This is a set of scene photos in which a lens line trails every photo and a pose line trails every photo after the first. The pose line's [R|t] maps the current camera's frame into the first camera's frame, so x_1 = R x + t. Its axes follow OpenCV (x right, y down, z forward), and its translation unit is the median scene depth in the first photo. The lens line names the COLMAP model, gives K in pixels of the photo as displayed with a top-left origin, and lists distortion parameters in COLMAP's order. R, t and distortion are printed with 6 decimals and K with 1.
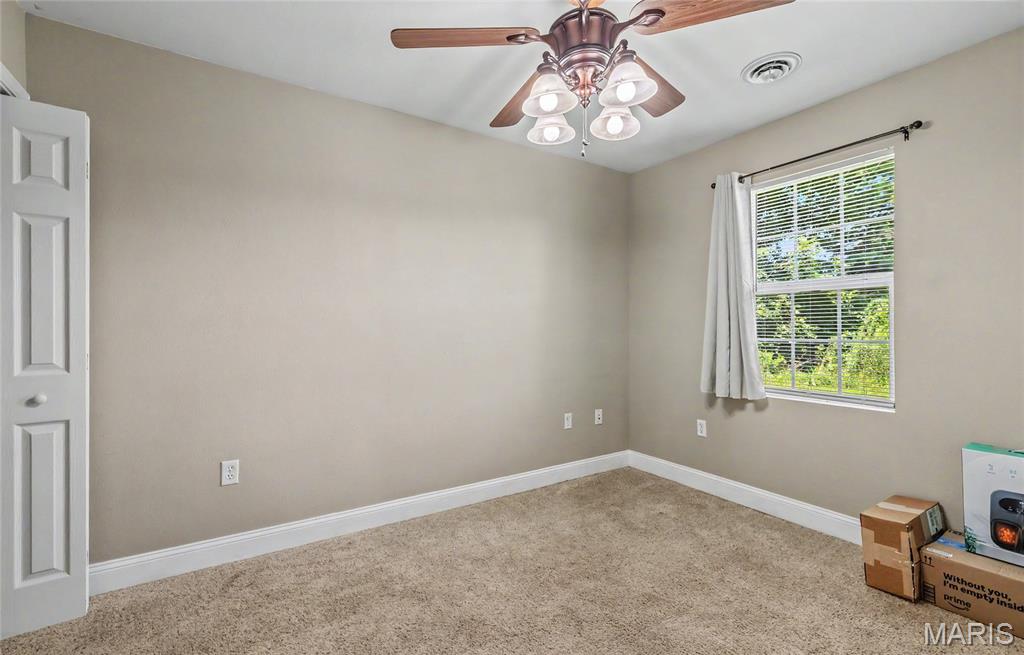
lens RADIAL K [[441.9, 0, 512.6], [0, 441.9, 322.7], [0, 0, 1]] dist [0.004457, -0.000101]
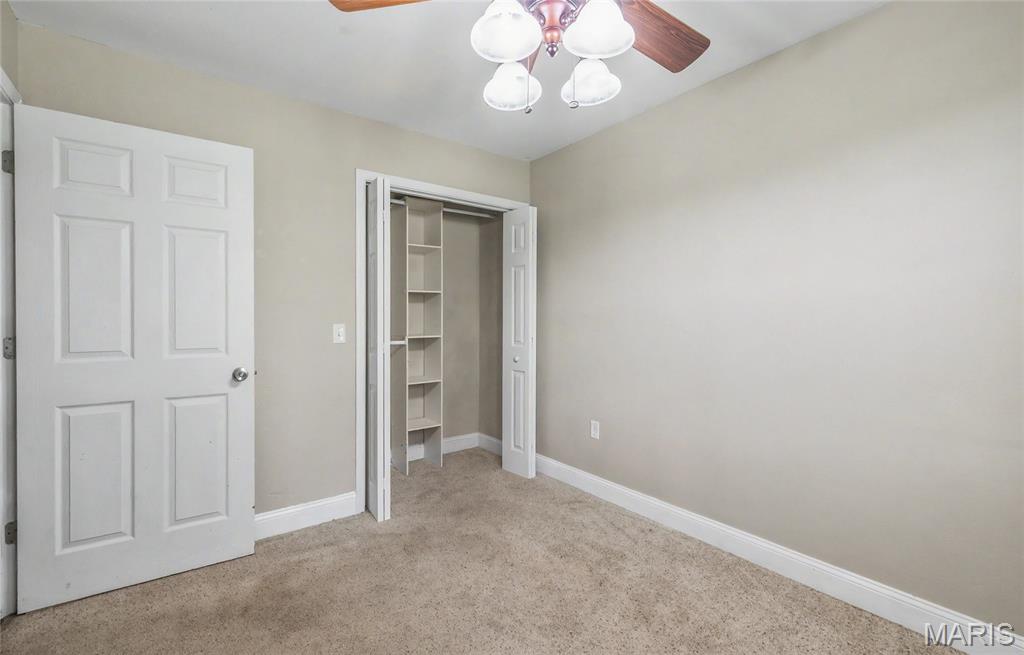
lens RADIAL K [[441.9, 0, 512.2], [0, 441.9, 326.6], [0, 0, 1]] dist [0.004457, -0.000101]
pose [[0.089465, 0.016034, -0.995861, 0.731183], [0.001918, 0.999866, 0.016270, -0.004955], [0.995988, -0.003365, 0.089422, 0.655099]]
